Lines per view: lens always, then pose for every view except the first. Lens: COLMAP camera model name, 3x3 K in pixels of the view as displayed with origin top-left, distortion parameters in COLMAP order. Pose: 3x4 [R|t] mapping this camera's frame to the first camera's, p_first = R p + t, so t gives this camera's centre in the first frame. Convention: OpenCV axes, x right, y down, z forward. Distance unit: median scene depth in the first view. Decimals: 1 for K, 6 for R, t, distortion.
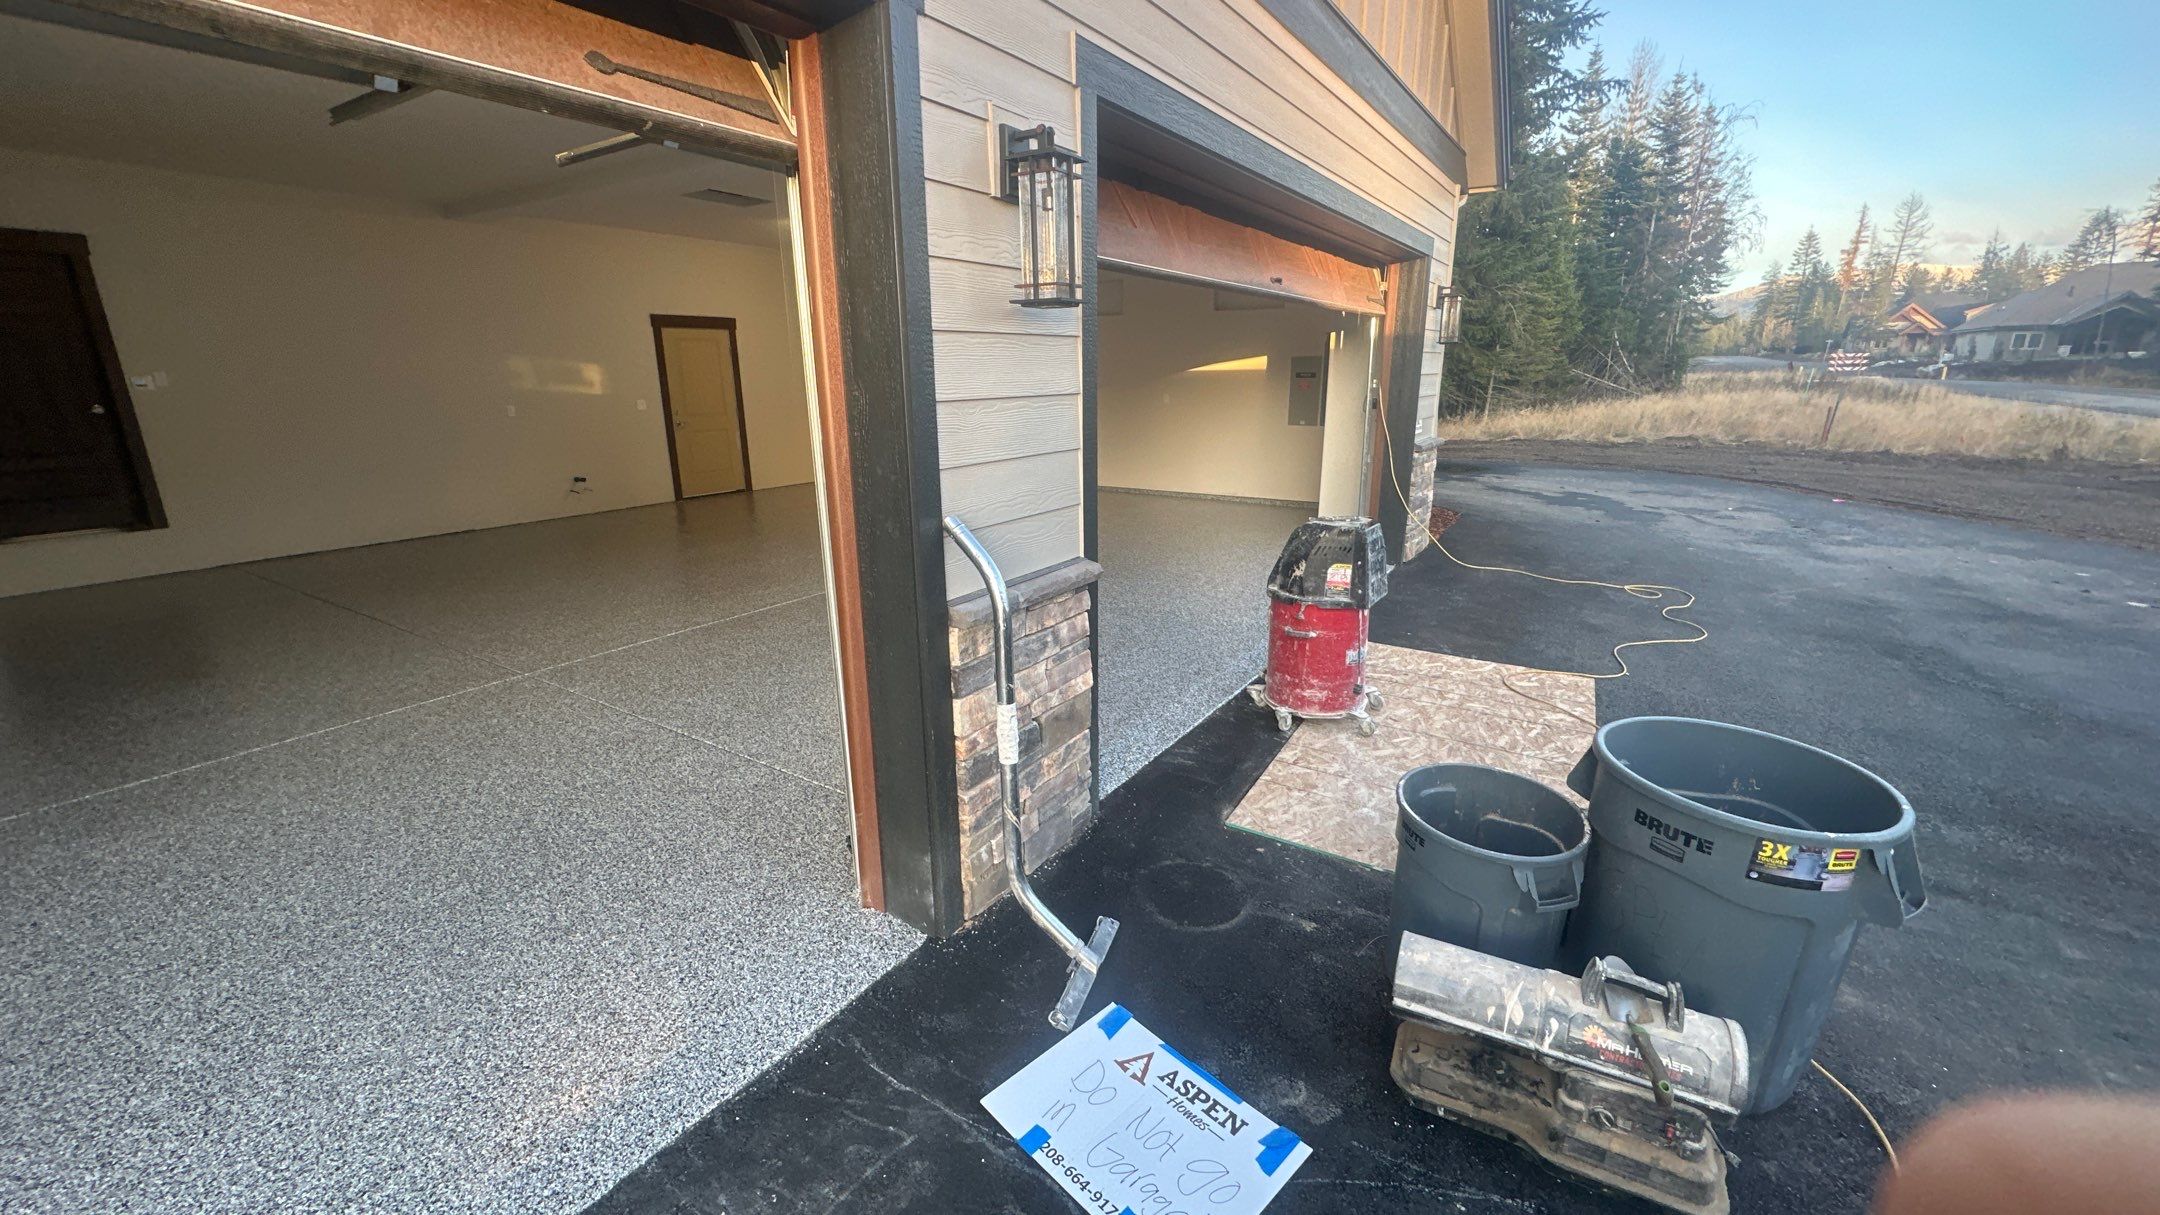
lens RADIAL K [[849.9, 0, 1071.7], [0, 849.9, 603.1], [0, 0, 1]] dist [0.000070, -0.000088]
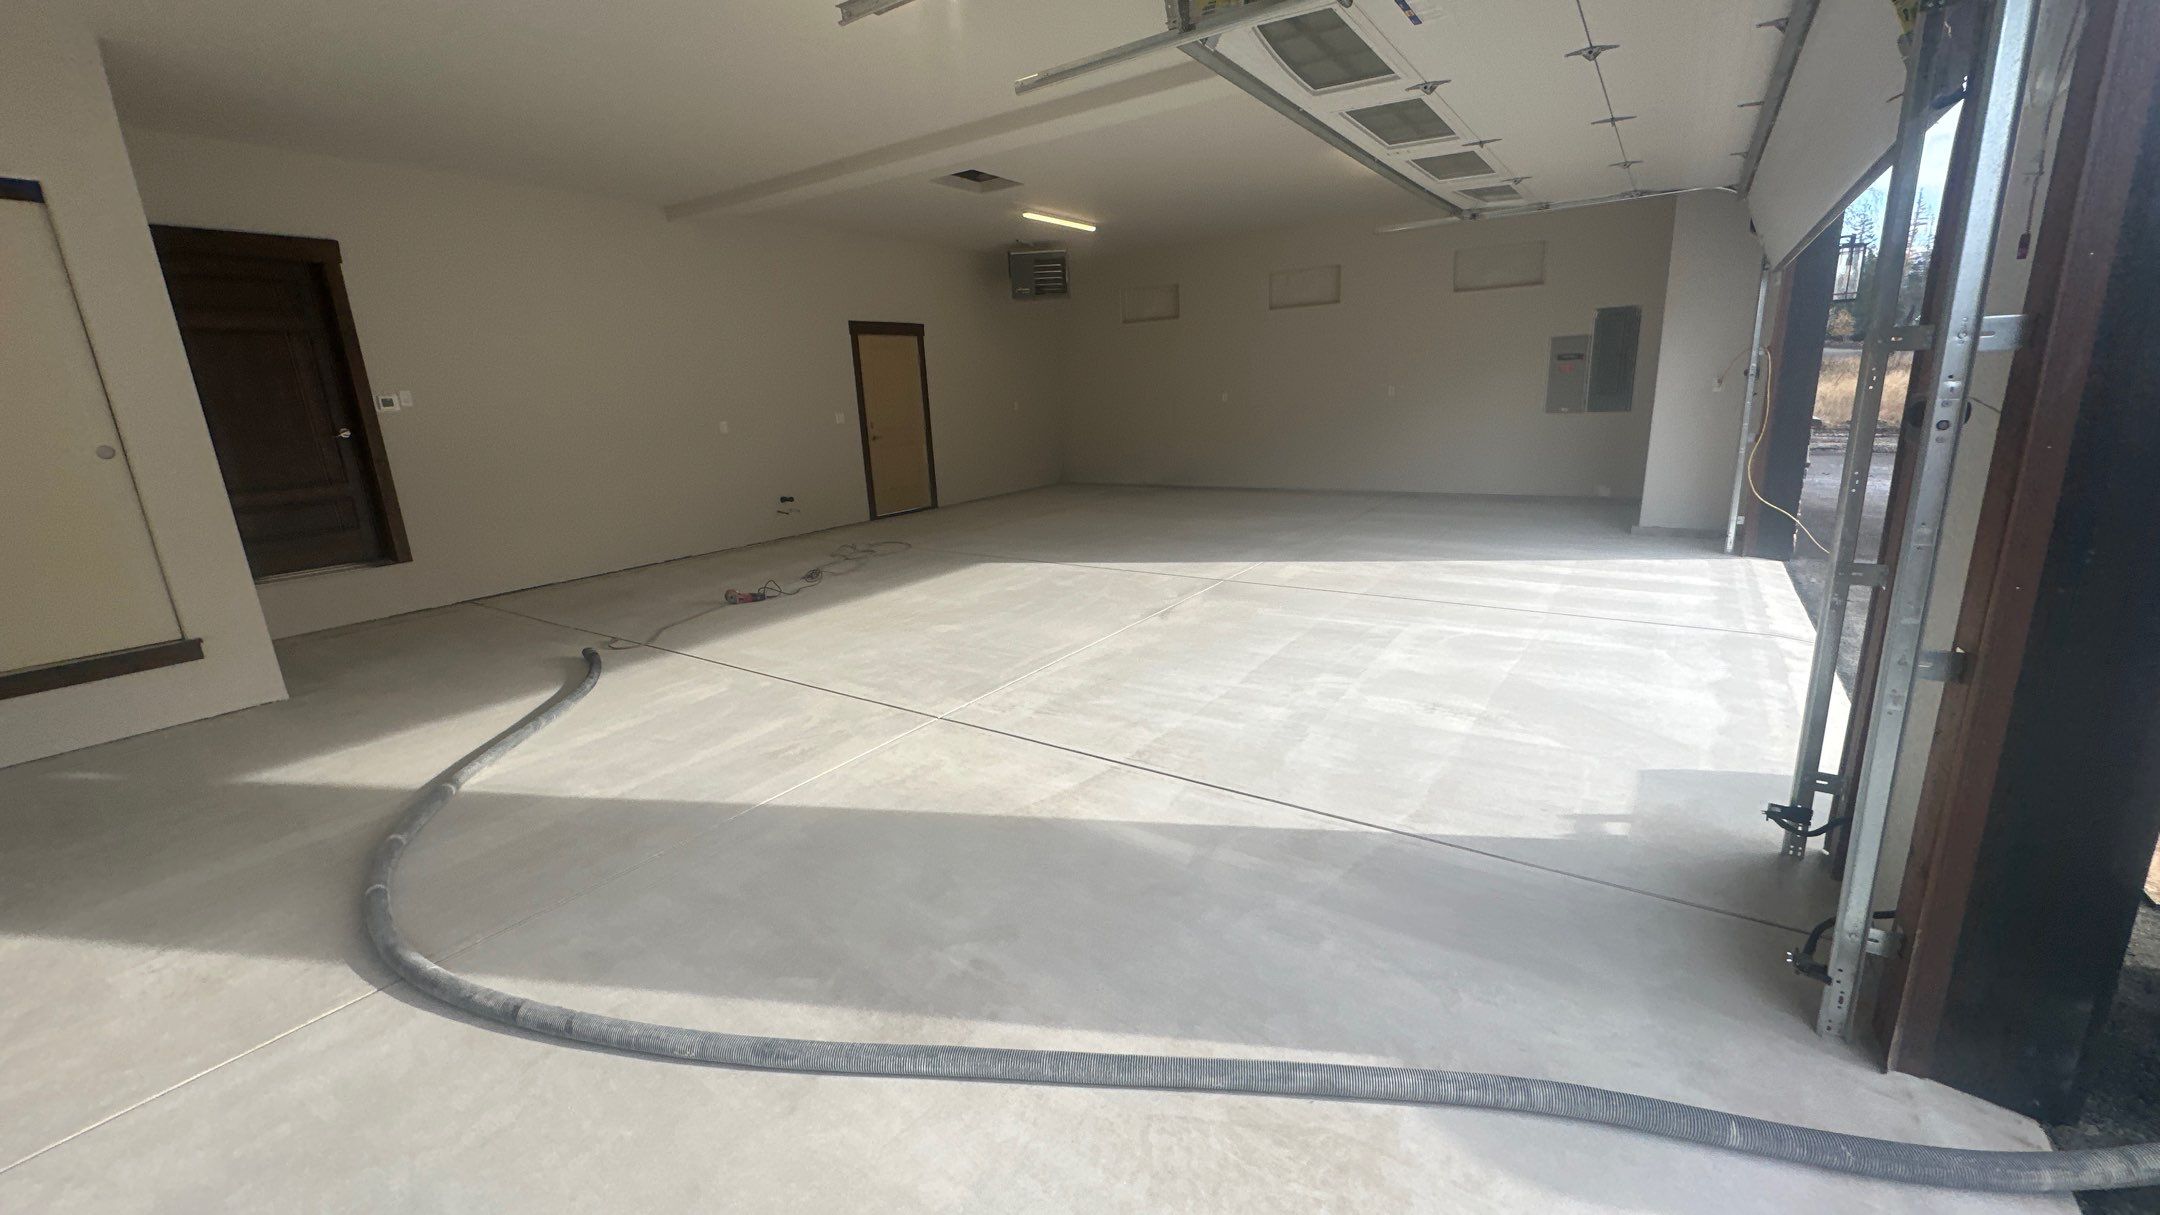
lens RADIAL K [[849.9, 0, 1080.4], [0, 849.9, 605.9], [0, 0, 1]] dist [0.000070, -0.000088]
pose [[0.999038, -0.030597, -0.031421, -0.556779], [0.030049, 0.999390, -0.017777, -0.005381], [0.031946, 0.016816, 0.999348, 0.197901]]
